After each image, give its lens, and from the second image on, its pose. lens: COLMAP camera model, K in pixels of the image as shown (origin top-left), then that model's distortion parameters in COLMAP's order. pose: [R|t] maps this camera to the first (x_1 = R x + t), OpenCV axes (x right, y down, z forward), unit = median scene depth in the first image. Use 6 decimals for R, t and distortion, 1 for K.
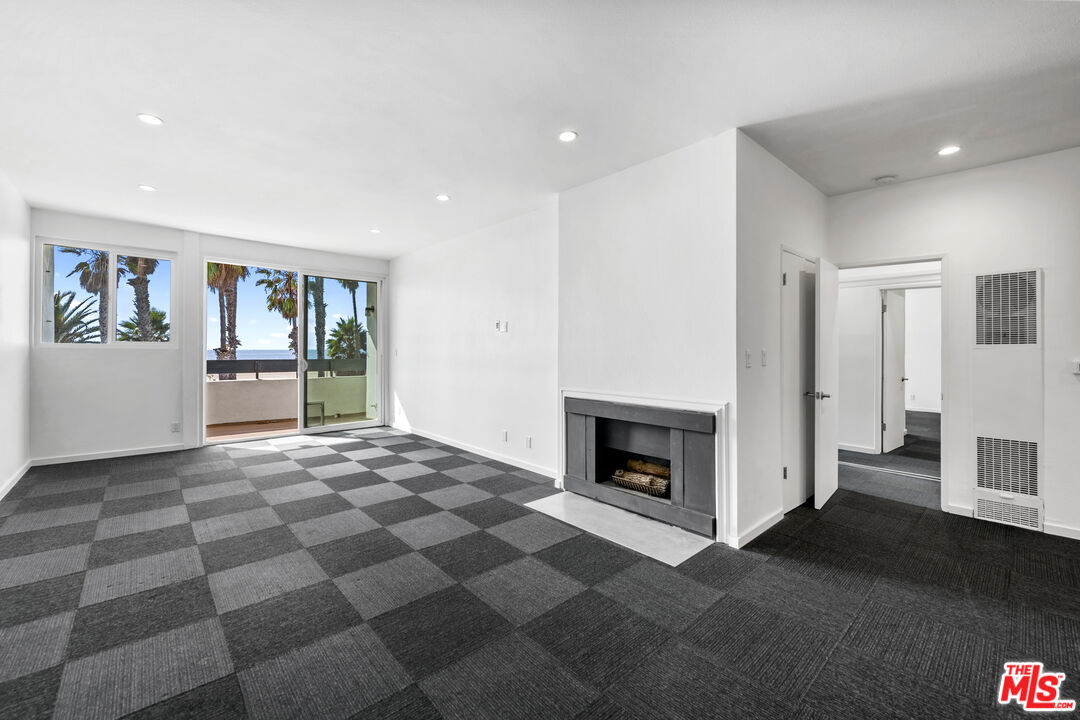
lens RADIAL K [[440.1, 0, 539.5], [0, 440.1, 348.2], [0, 0, 1]] dist [-0.000516, -0.000561]
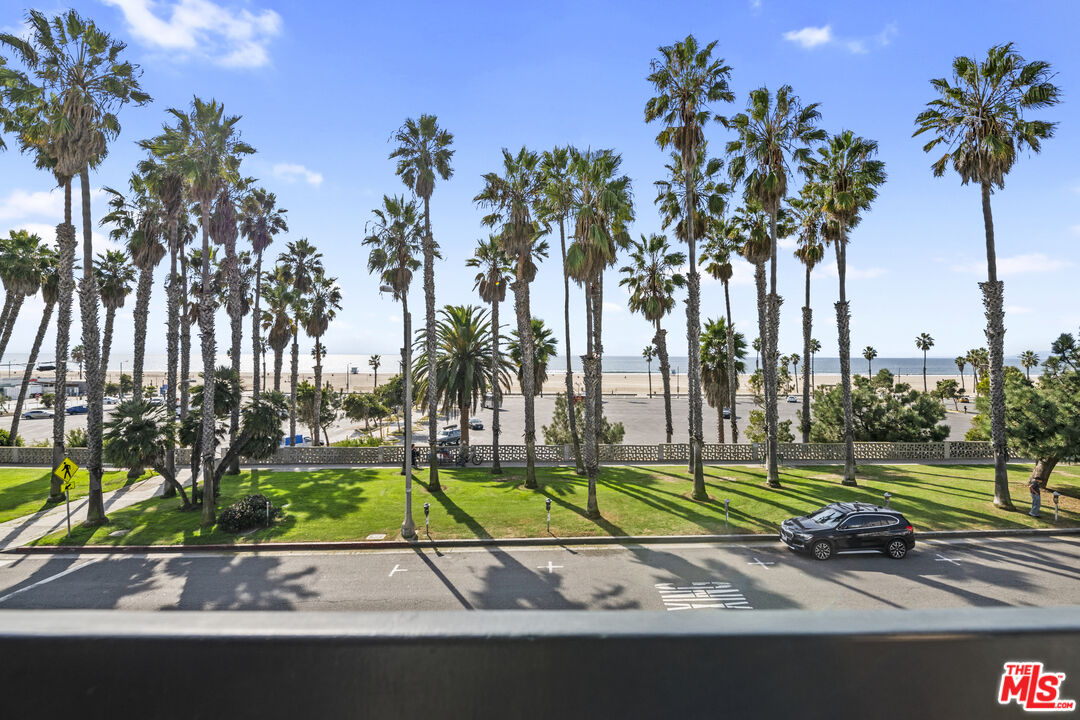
lens RADIAL K [[462.2, 0, 540.3], [0, 462.2, 353.0], [0, 0, 1]] dist [0.001216, -0.003860]
pose [[0.741986, -0.002675, -0.670410, -0.789882], [0.002058, 0.999996, -0.001712, -0.016688], [0.670413, -0.000109, 0.741989, 1.140992]]
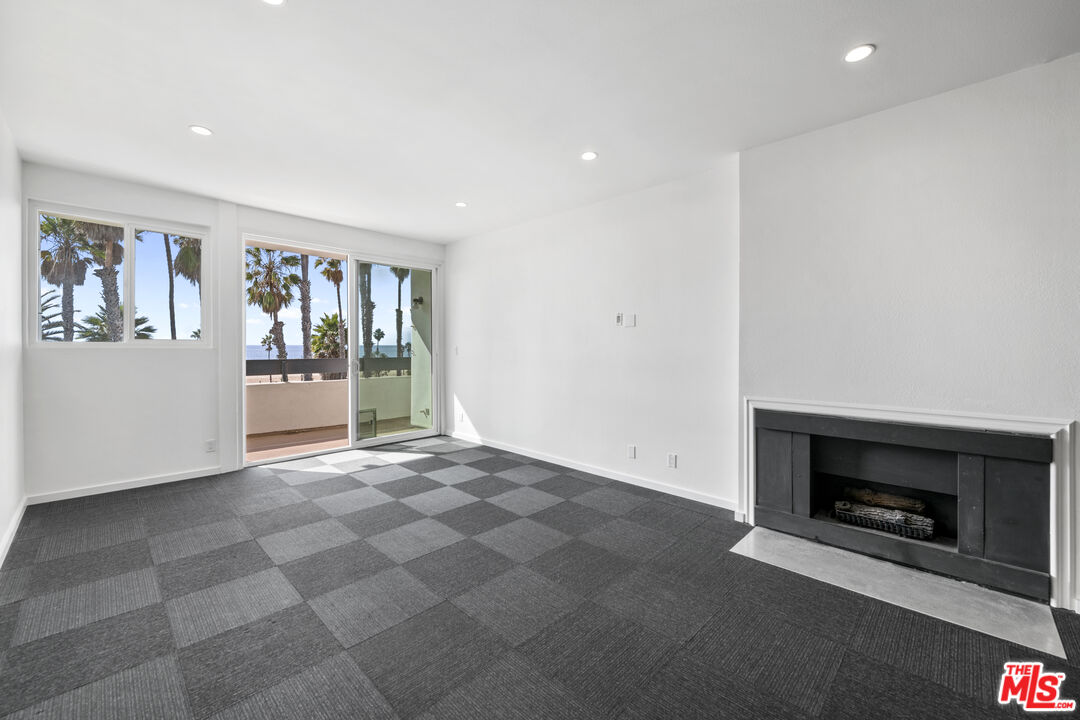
lens RADIAL K [[433.6, 0, 541.4], [0, 433.6, 346.9], [0, 0, 1]] dist [-0.001842, -0.000322]
pose [[0.998065, -0.003374, 0.062087, -0.249636], [0.002827, 0.999956, 0.008889, -0.005381], [-0.062114, -0.008696, 0.998031, 0.161214]]
